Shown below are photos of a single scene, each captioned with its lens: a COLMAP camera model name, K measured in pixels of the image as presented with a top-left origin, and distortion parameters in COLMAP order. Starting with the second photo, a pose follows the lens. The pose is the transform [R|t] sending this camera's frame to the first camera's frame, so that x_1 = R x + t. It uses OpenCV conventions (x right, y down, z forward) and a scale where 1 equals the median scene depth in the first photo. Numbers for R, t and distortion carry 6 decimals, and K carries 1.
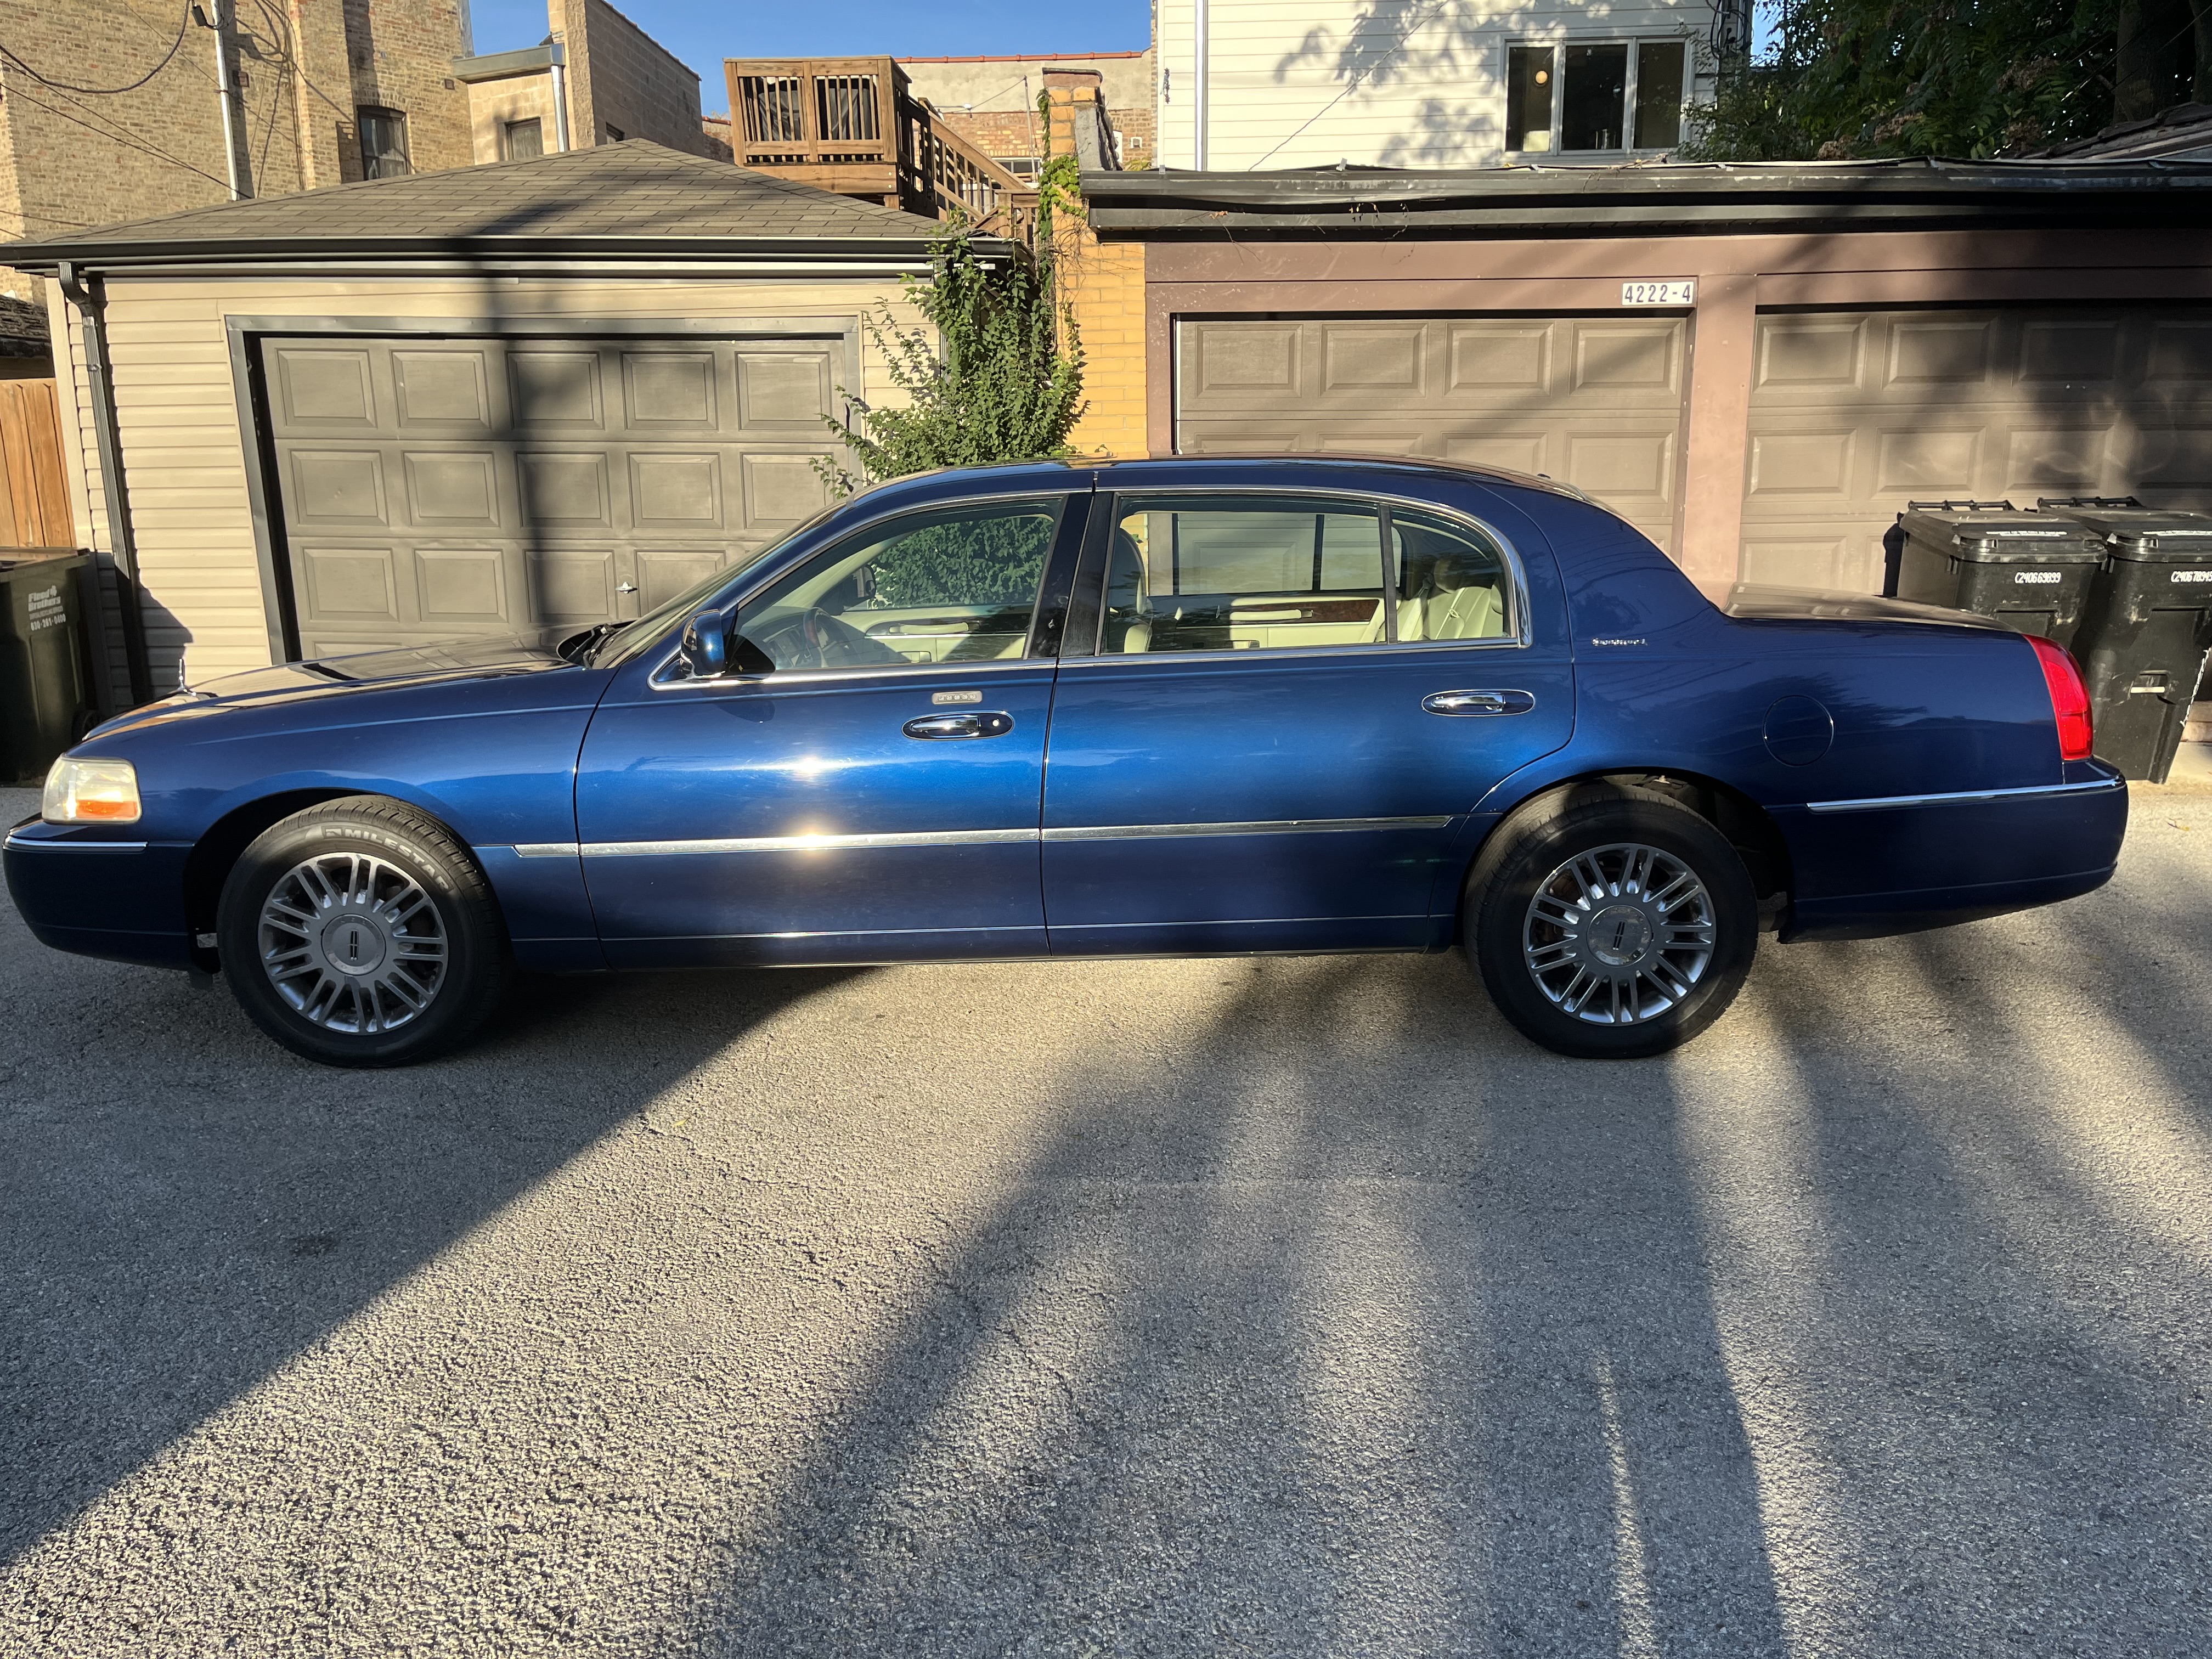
lens RADIAL K [[1720.3, 0, 1098.0], [0, 1720.3, 832.9], [0, 0, 1]] dist [0.055436, -0.085921]
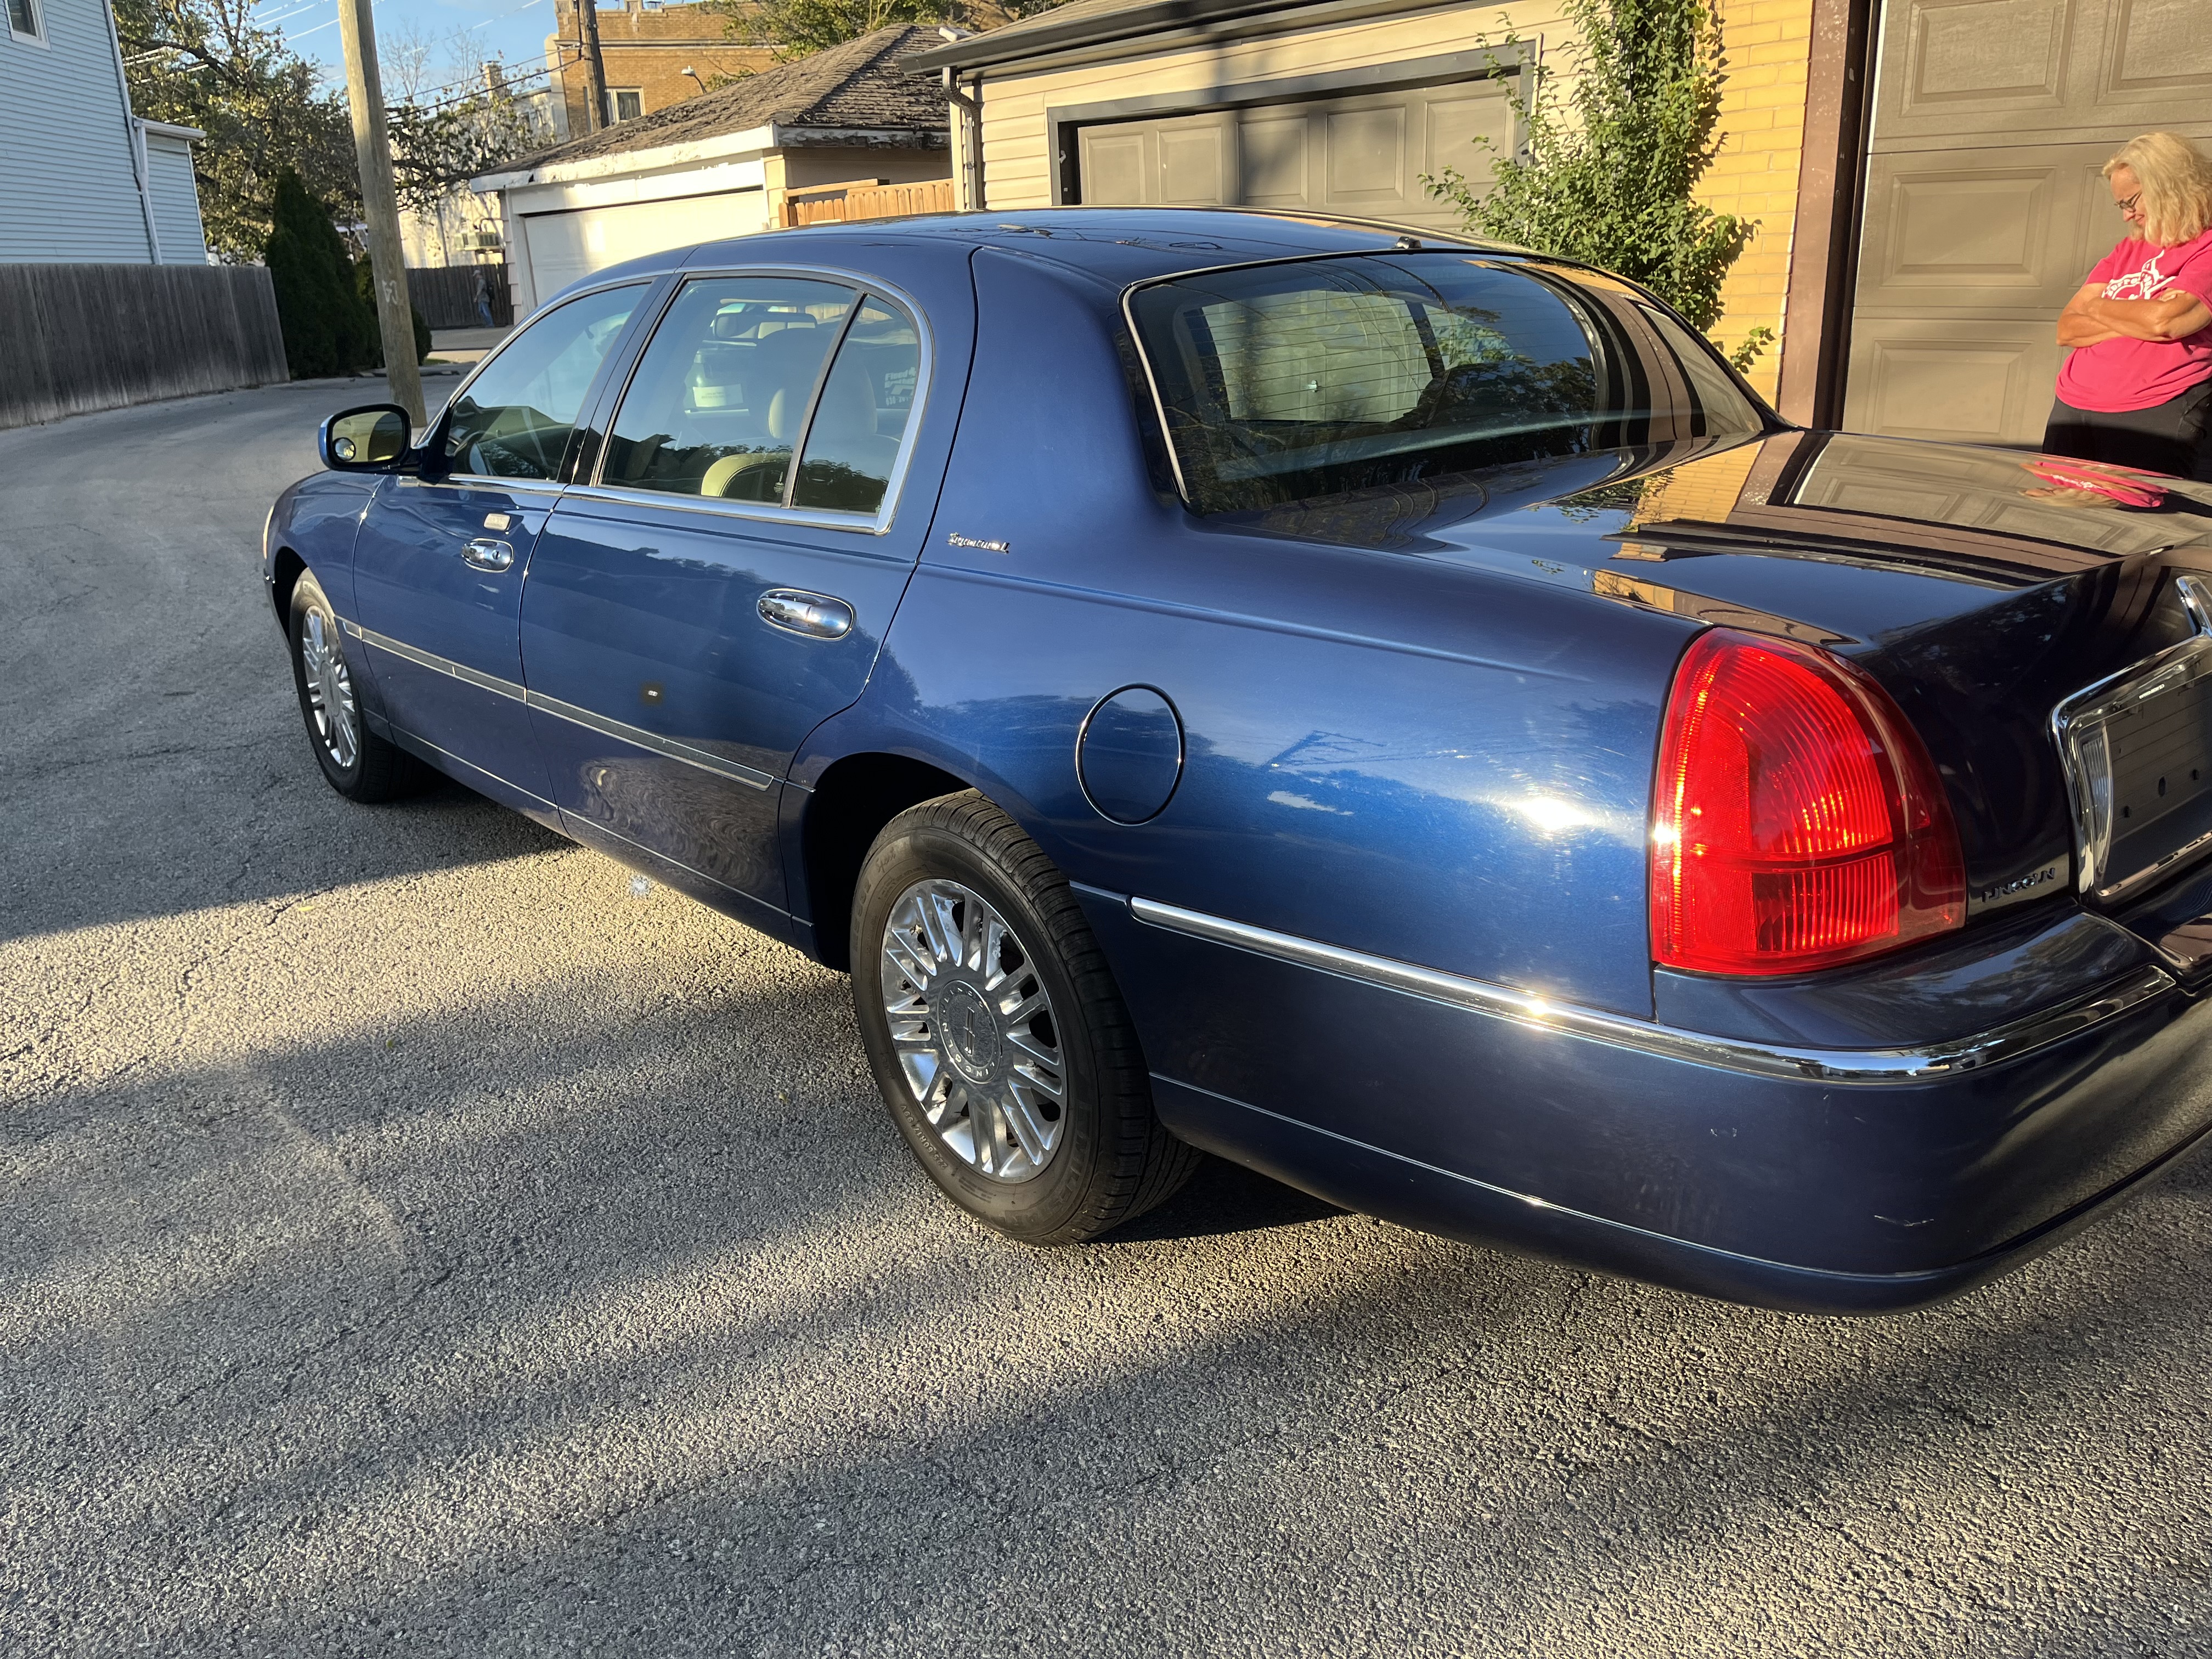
lens RADIAL K [[1720.3, 0, 1084.0], [0, 1720.3, 834.3], [0, 0, 1]] dist [0.055436, -0.085921]
pose [[0.607147, 0.238003, -0.758108, 0.425592], [-0.140826, 0.971214, 0.192122, -0.074464], [0.782011, -0.009885, 0.623187, 0.359660]]
